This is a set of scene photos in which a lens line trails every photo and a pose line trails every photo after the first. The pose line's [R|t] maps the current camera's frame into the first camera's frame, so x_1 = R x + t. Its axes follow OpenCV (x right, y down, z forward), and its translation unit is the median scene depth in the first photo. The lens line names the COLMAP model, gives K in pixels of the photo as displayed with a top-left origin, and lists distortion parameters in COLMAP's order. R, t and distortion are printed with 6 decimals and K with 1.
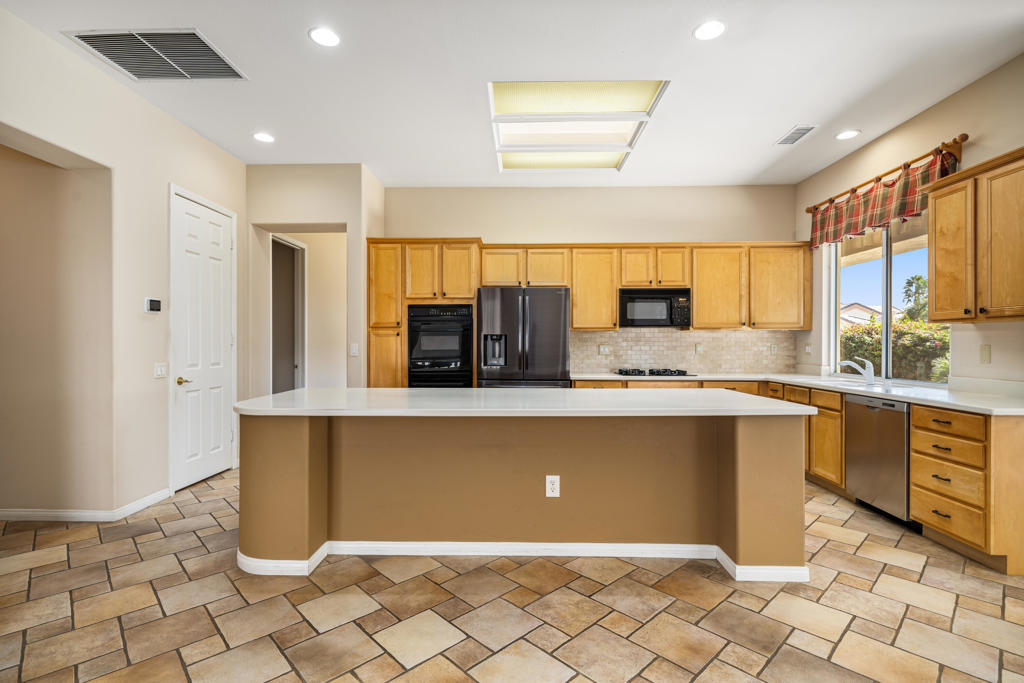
lens RADIAL K [[478.3, 0, 508.4], [0, 478.3, 343.0], [0, 0, 1]] dist [0.000489, 0.000068]
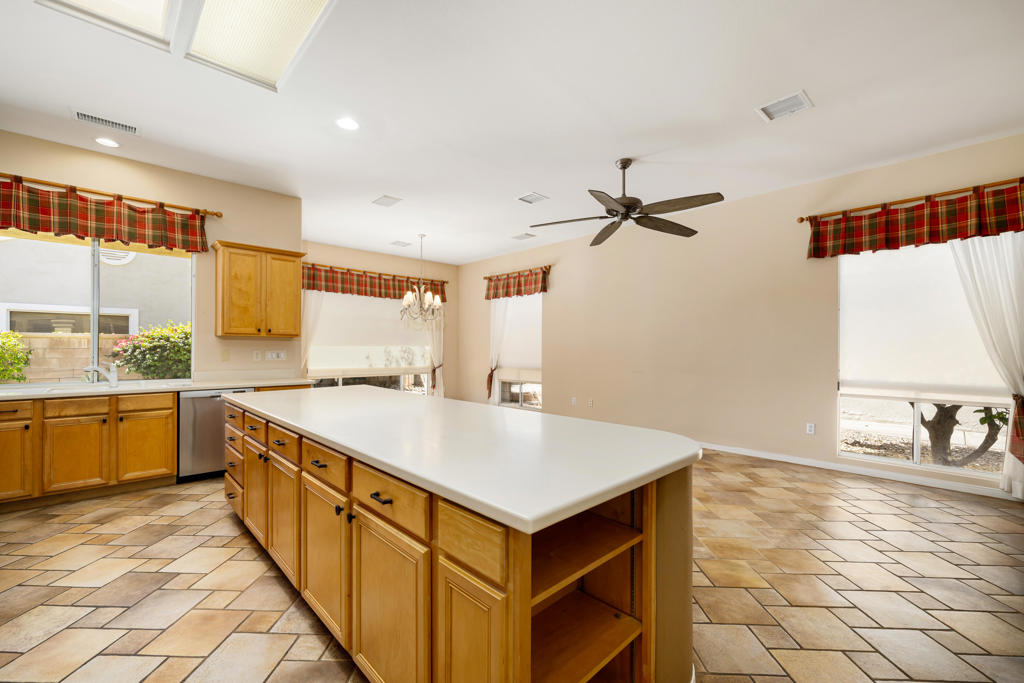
lens RADIAL K [[422.6, 0, 502.1], [0, 422.6, 346.6], [0, 0, 1]] dist [-0.000603, -0.000155]
pose [[-0.701960, 0.000678, 0.712216, -0.452767], [-0.004586, 0.999975, -0.005472, -0.002969], [-0.712201, -0.007107, -0.701939, 0.915969]]
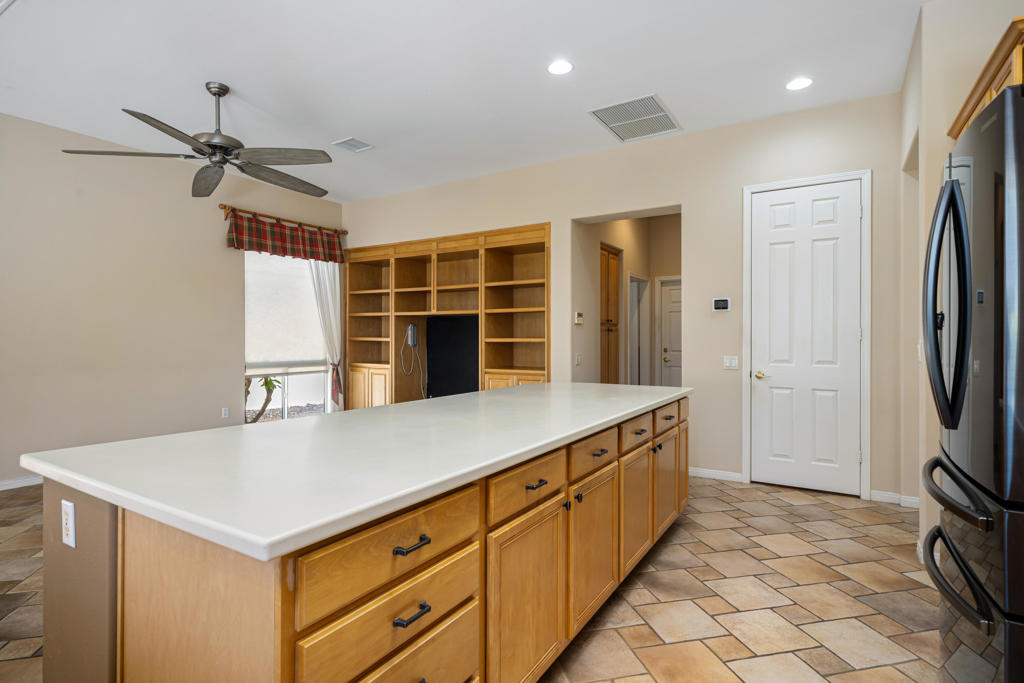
lens RADIAL K [[516.2, 0, 508.7], [0, 516.2, 337.5], [0, 0, 1]] dist [-0.002419, -0.000239]
pose [[-0.506681, -0.001511, -0.862133, 0.443253], [-0.001029, 0.999999, -0.001147, 0.001270], [0.862133, 0.000306, -0.506681, 0.923325]]
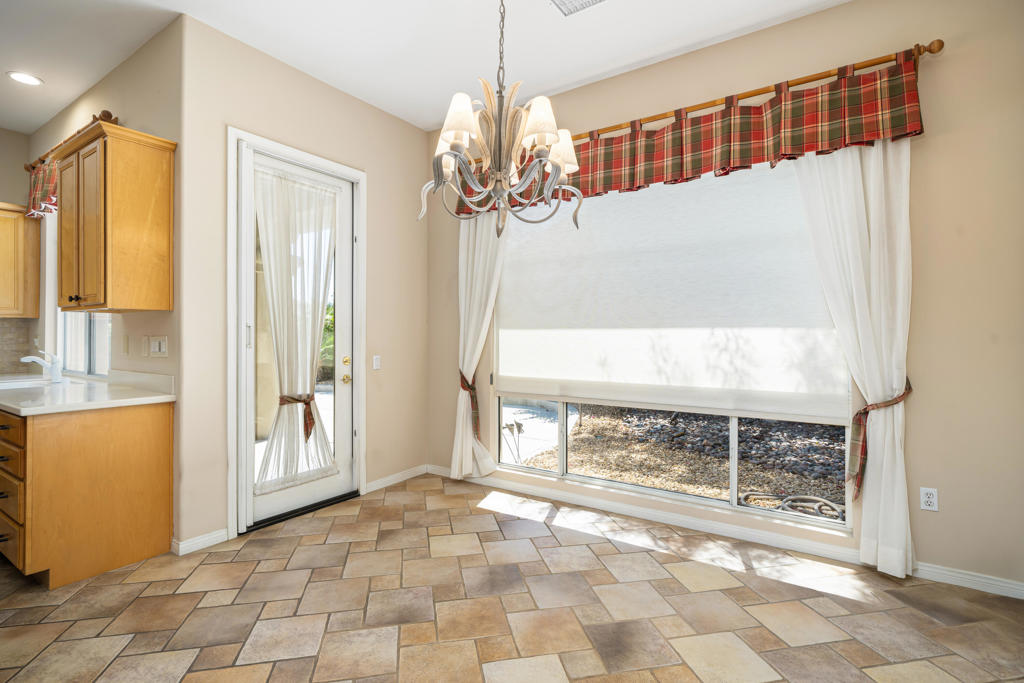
lens RADIAL K [[489.5, 0, 506.3], [0, 489.5, 331.9], [0, 0, 1]] dist [0.000254, 0.000313]
pose [[0.532746, 0.005621, 0.846257, 0.391860], [-0.000632, 0.999980, -0.006244, 0.001863], [-0.846275, 0.002792, 0.532739, -0.120691]]
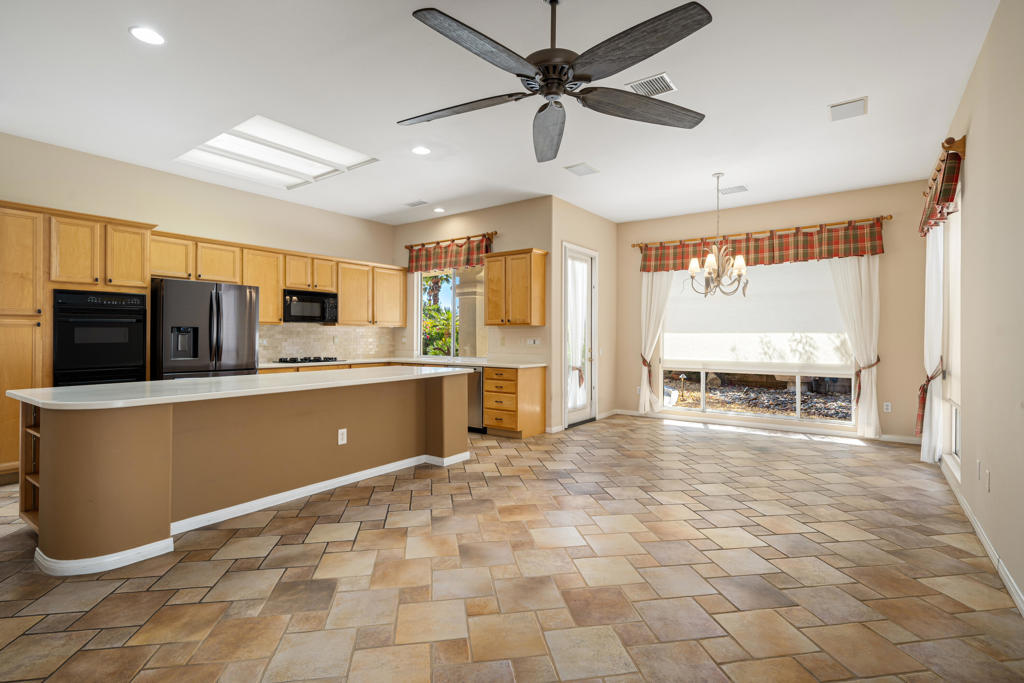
lens RADIAL K [[489.5, 0, 506.3], [0, 489.5, 331.9], [0, 0, 1]] dist [0.000254, 0.000313]
pose [[0.568073, 0.007669, 0.822942, -0.489352], [-0.001533, 0.999965, -0.008260, -0.000252], [-0.822976, 0.003431, 0.568065, -0.134785]]
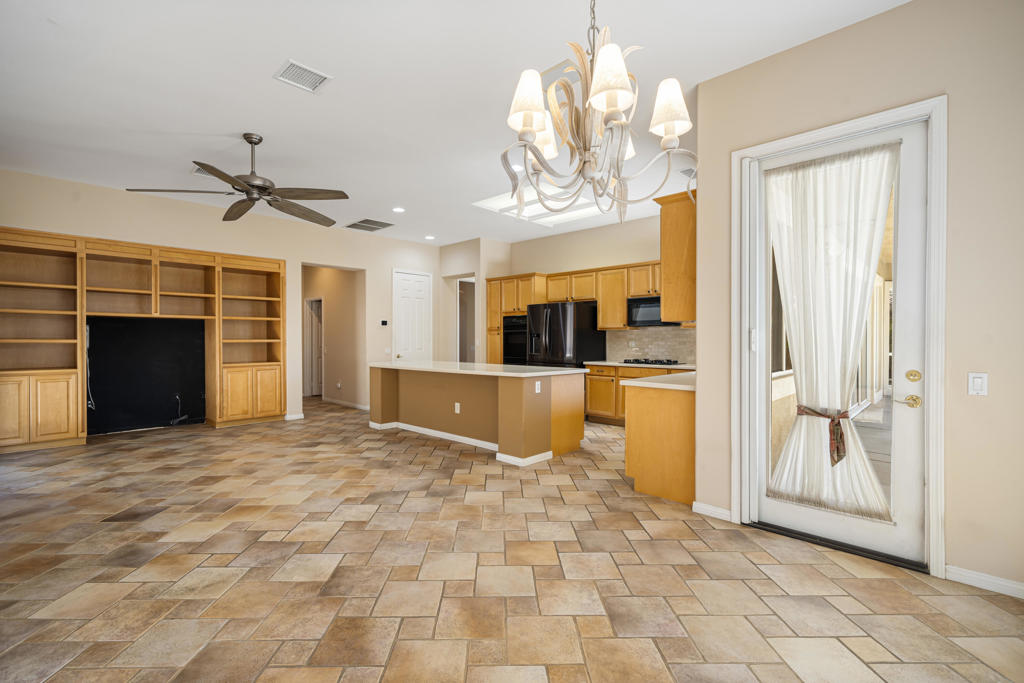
lens RADIAL K [[457.0, 0, 510.1], [0, 457.0, 343.1], [0, 0, 1]] dist [0.001143, 0.000141]
pose [[0.741799, 0.005280, -0.670602, 0.936970], [-0.000536, 0.999973, 0.007280, 0.002388], [0.670622, -0.005041, 0.741782, -0.184859]]
